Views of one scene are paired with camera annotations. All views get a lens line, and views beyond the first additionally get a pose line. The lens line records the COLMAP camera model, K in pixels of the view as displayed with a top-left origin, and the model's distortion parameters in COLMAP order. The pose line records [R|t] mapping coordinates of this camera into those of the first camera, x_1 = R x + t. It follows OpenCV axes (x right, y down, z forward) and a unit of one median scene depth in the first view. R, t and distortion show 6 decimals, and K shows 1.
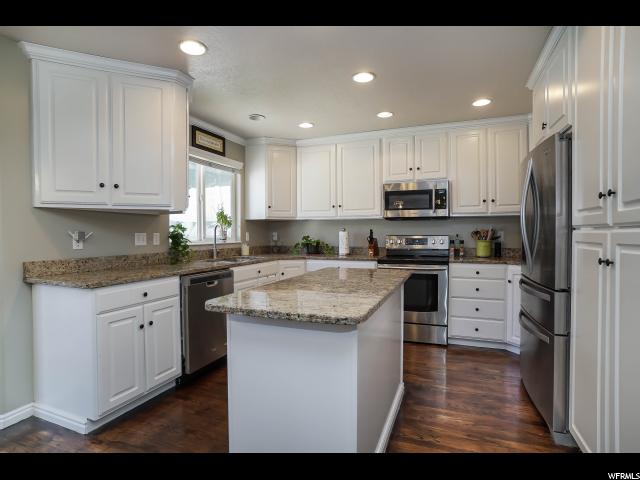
lens RADIAL K [[350.3, 0, 320.0], [0, 350.3, 240.0], [0, 0, 1]] dist [-0.001100, -0.000319]
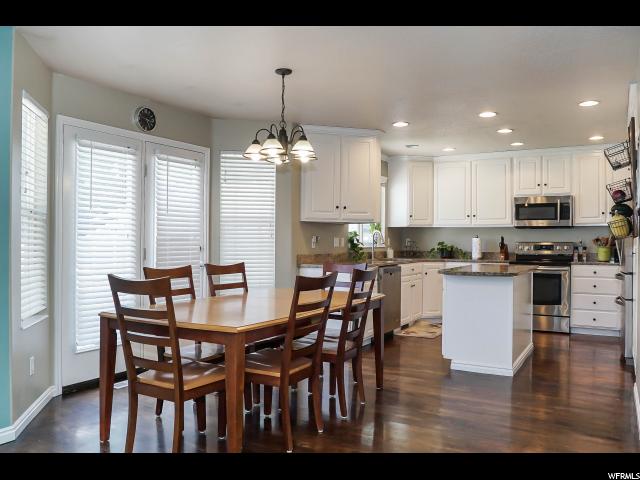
lens RADIAL K [[536.5, 0, 330.0], [0, 536.5, 239.0], [0, 0, 1]] dist [-0.009219, -0.003003]
pose [[0.992983, 0.008751, -0.117937, -0.213345], [-0.011336, 0.999709, -0.021270, 0.022083], [0.117716, 0.022458, 0.992793, -0.825473]]
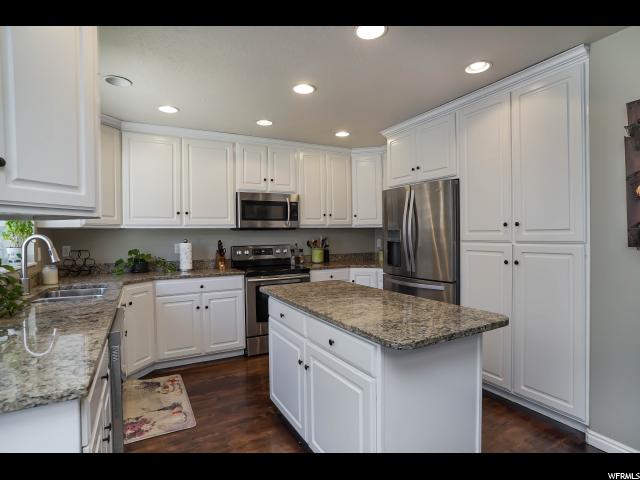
lens RADIAL K [[350.3, 0, 320.0], [0, 350.3, 240.0], [0, 0, 1]] dist [-0.001100, -0.000319]
pose [[0.655939, -0.008817, 0.754763, -0.391011], [0.033594, 0.999282, -0.017521, -0.006243], [-0.754066, 0.036848, 0.655764, 0.218127]]
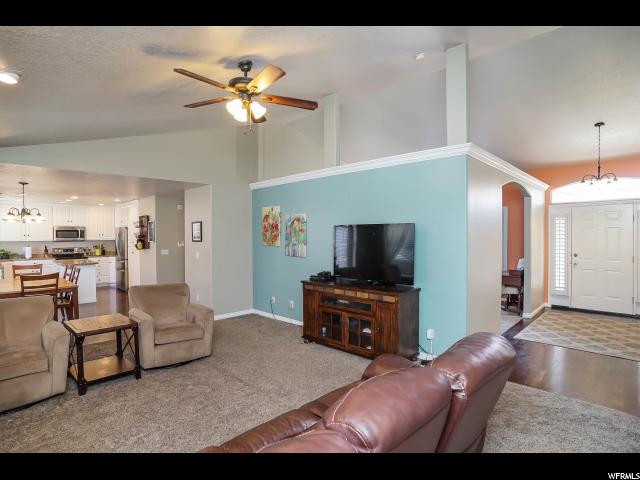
lens RADIAL K [[330.6, 0, 318.3], [0, 330.6, 241.2], [0, 0, 1]] dist [-0.098076, 0.056400]
pose [[0.400107, -0.014130, 0.916360, -1.068459], [0.020637, 0.999767, 0.006405, -0.038146], [-0.916236, 0.016348, 0.400305, -1.484254]]
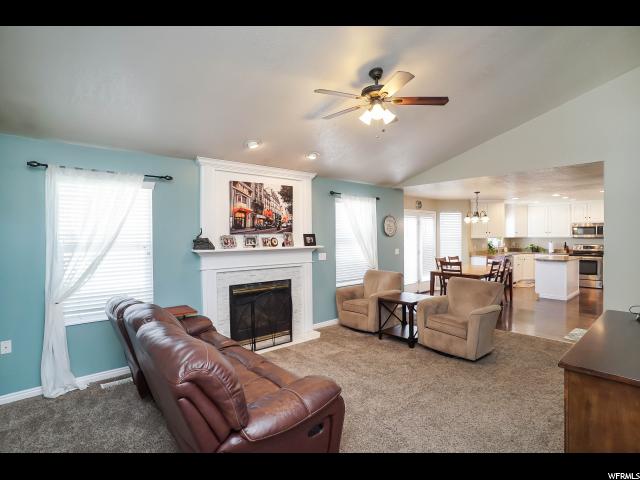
lens RADIAL K [[330.6, 0, 318.3], [0, 330.6, 241.2], [0, 0, 1]] dist [-0.098076, 0.056400]
pose [[0.885444, 0.005342, -0.464714, -0.350473], [-0.005555, 0.999984, 0.000911, -0.029862], [0.464712, 0.001775, 0.885460, -1.759090]]
